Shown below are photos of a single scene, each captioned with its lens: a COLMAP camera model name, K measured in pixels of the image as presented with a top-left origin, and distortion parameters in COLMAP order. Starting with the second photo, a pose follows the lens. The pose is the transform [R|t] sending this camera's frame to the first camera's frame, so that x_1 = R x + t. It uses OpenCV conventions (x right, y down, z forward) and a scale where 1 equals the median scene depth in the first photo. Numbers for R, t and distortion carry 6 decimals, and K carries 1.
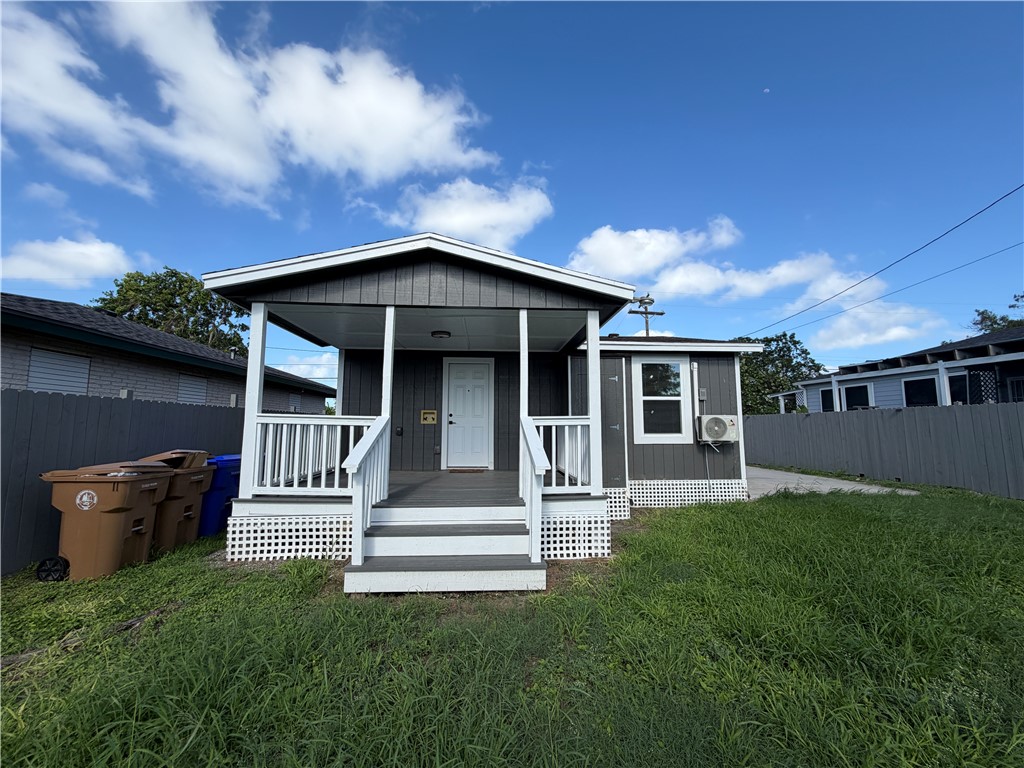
lens RADIAL K [[409.5, 0, 514.1], [0, 409.5, 381.2], [0, 0, 1]] dist [0.000750, -0.000247]
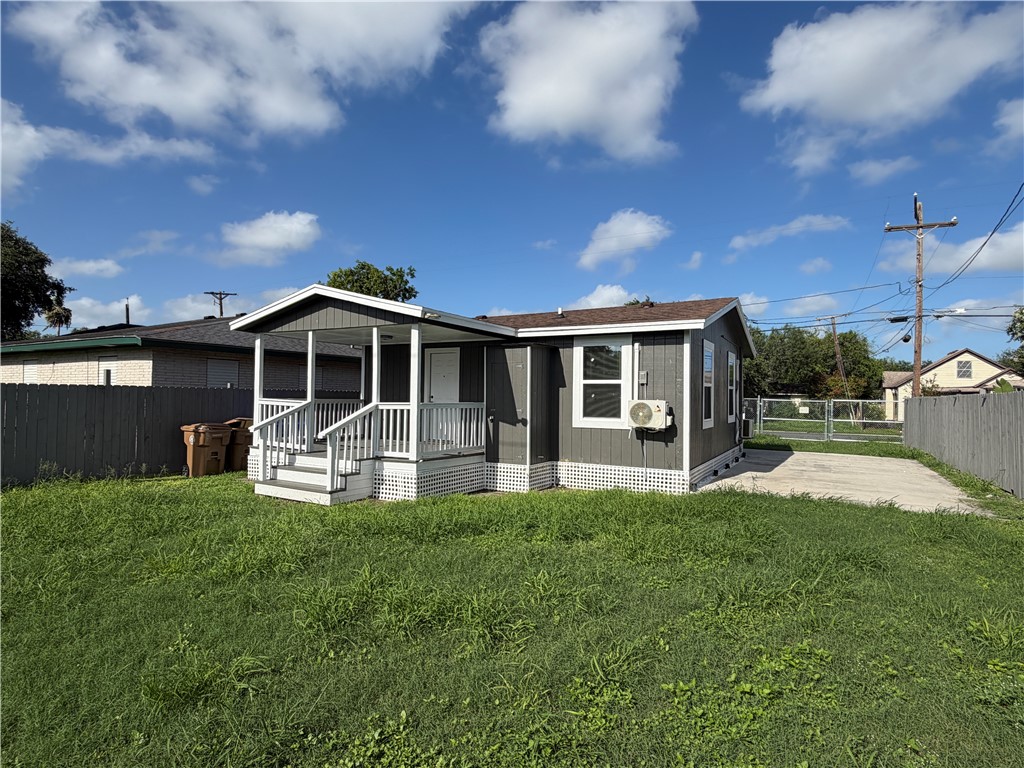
lens RADIAL K [[538.7, 0, 502.3], [0, 538.7, 380.8], [0, 0, 1]] dist [0.006566, 0.000155]
pose [[0.837111, -0.004428, -0.547015, 0.888502], [0.046667, 0.996900, 0.063346, -0.055092], [0.545039, -0.078556, 0.834723, -0.204419]]
